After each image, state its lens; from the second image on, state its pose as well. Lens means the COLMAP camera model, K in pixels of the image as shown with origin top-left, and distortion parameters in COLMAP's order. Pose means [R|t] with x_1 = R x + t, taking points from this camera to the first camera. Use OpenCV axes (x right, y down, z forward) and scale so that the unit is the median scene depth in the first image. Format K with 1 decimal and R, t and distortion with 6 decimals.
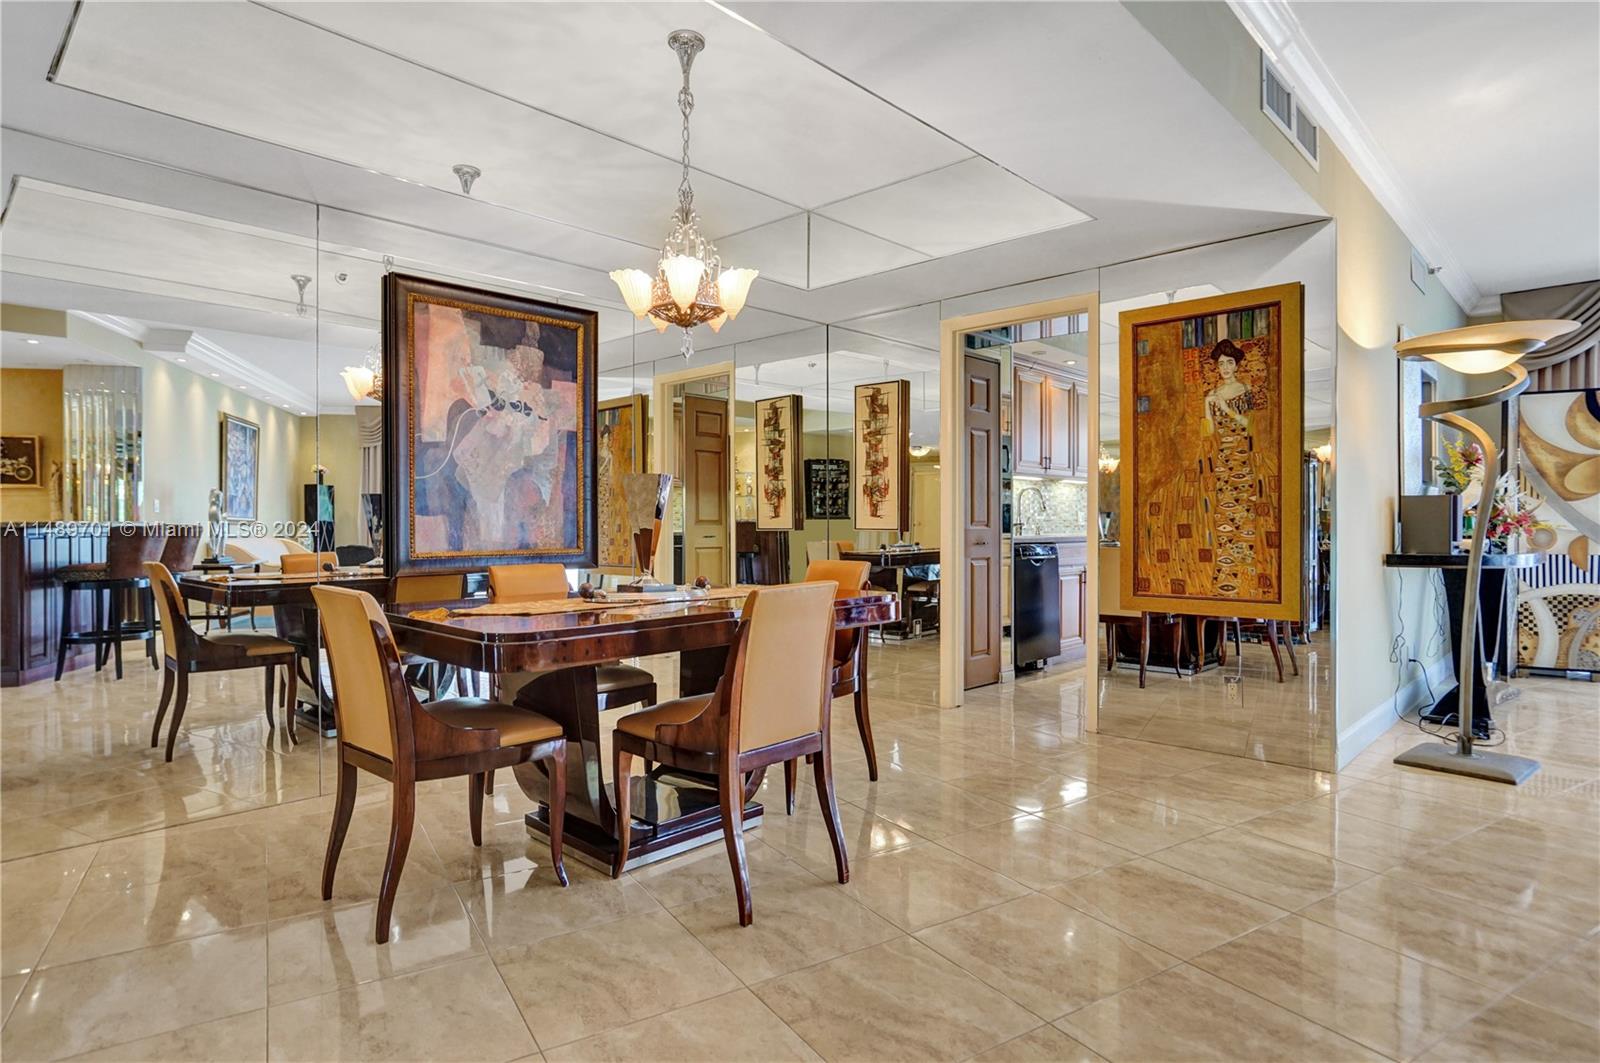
lens RADIAL K [[879.8, 0, 797.9], [0, 879.8, 521.3], [0, 0, 1]] dist [0.005843, 0.002192]
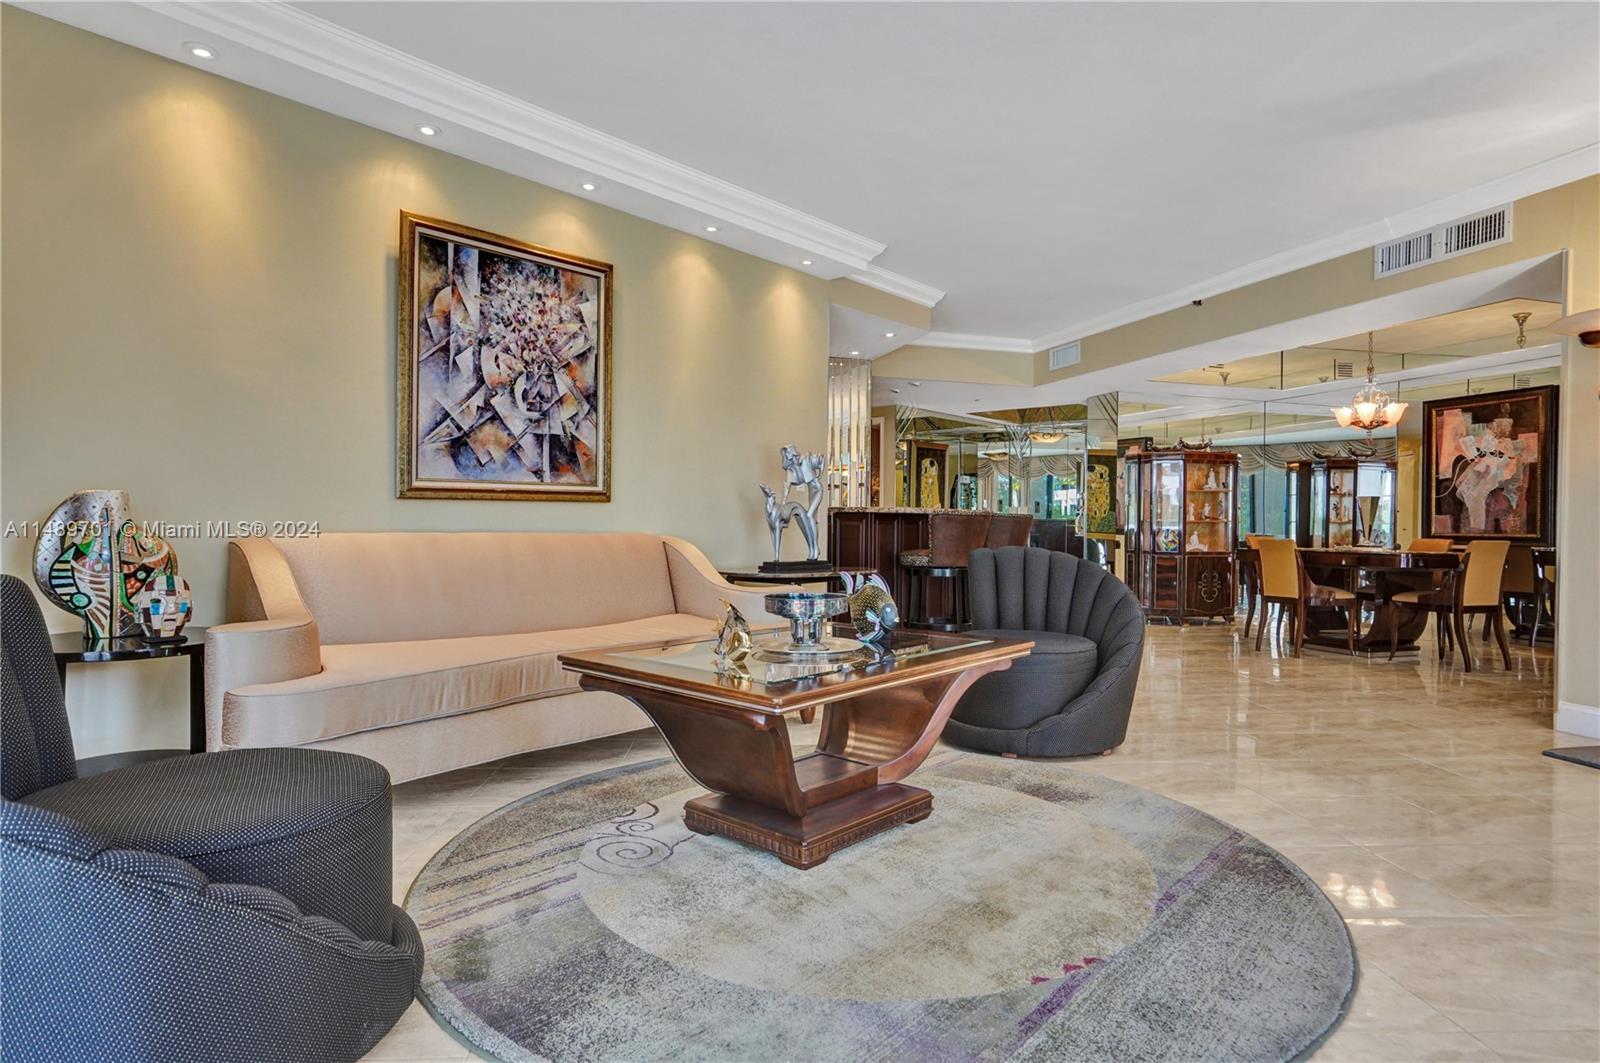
lens RADIAL K [[864.2, 0, 793.2], [0, 864.2, 537.2], [0, 0, 1]] dist [-0.040554, 0.028095]
pose [[-0.478059, 0.013751, -0.878220, 1.946119], [-0.007240, 0.999782, 0.019595, 0.016035], [0.878298, 0.015726, -0.477855, 0.599282]]
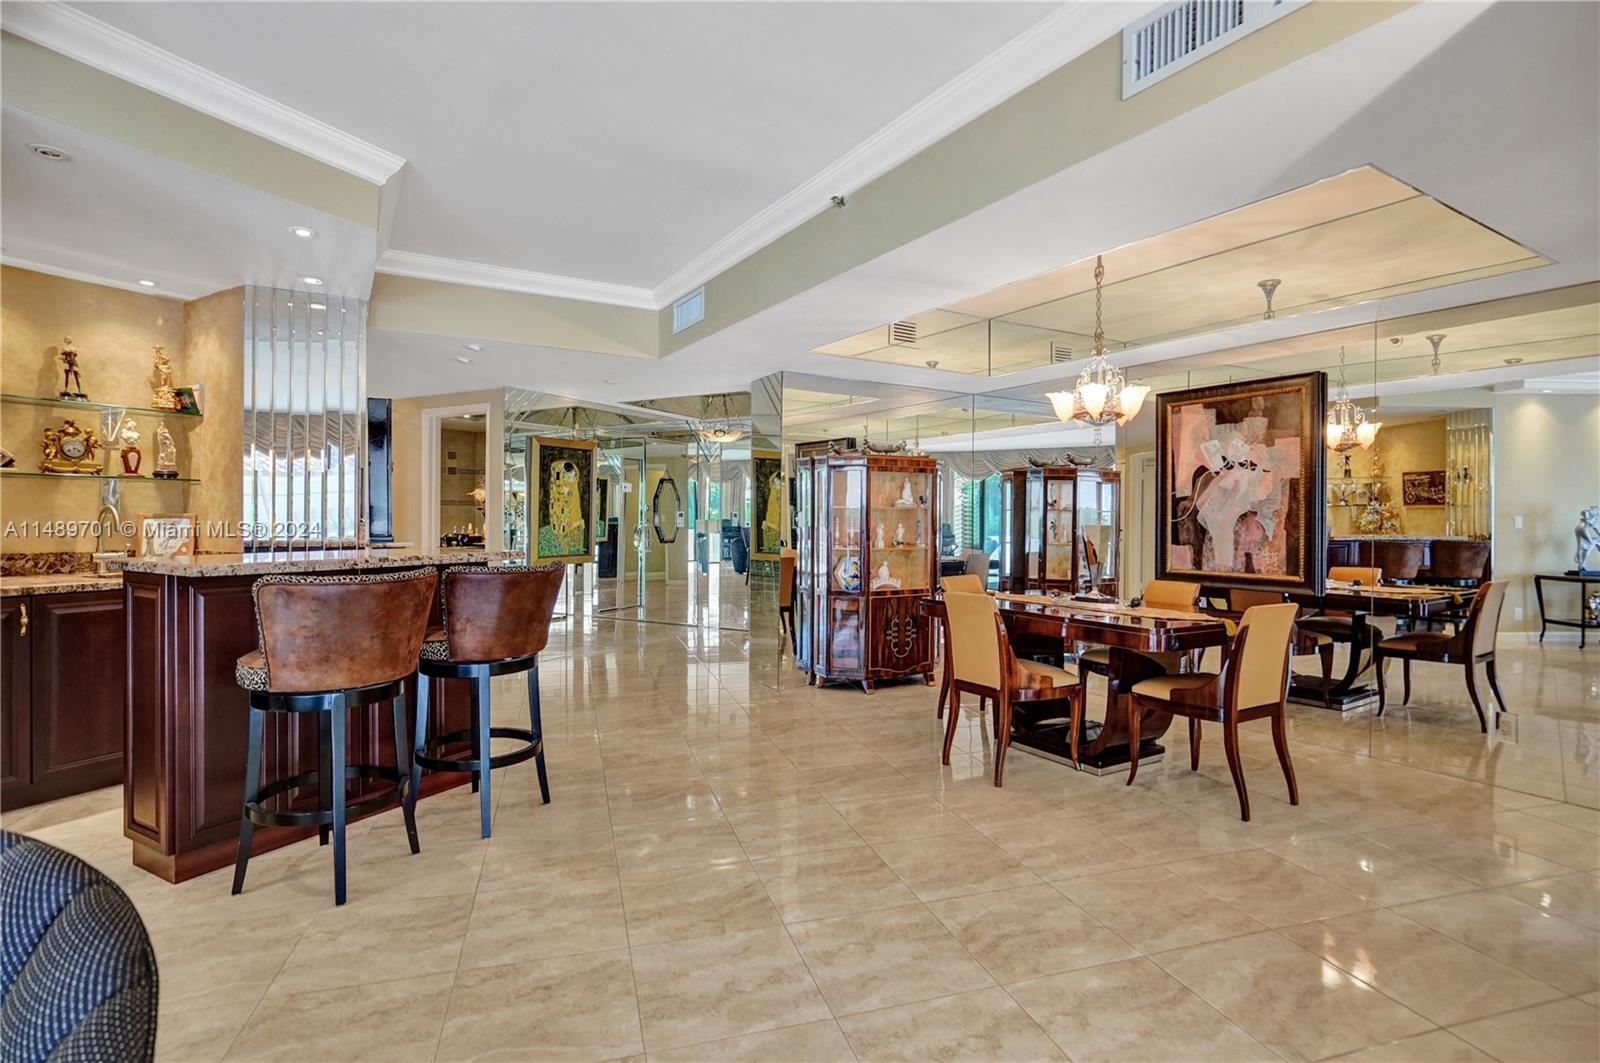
lens RADIAL K [[752.0, 0, 788.4], [0, 752.0, 531.9], [0, 0, 1]] dist [-0.061851, 0.024291]
pose [[-0.269247, 0.020051, -0.962862, 0.960379], [-0.005798, 0.999731, 0.022440, -0.052345], [0.963054, 0.011625, -0.269059, 0.662763]]
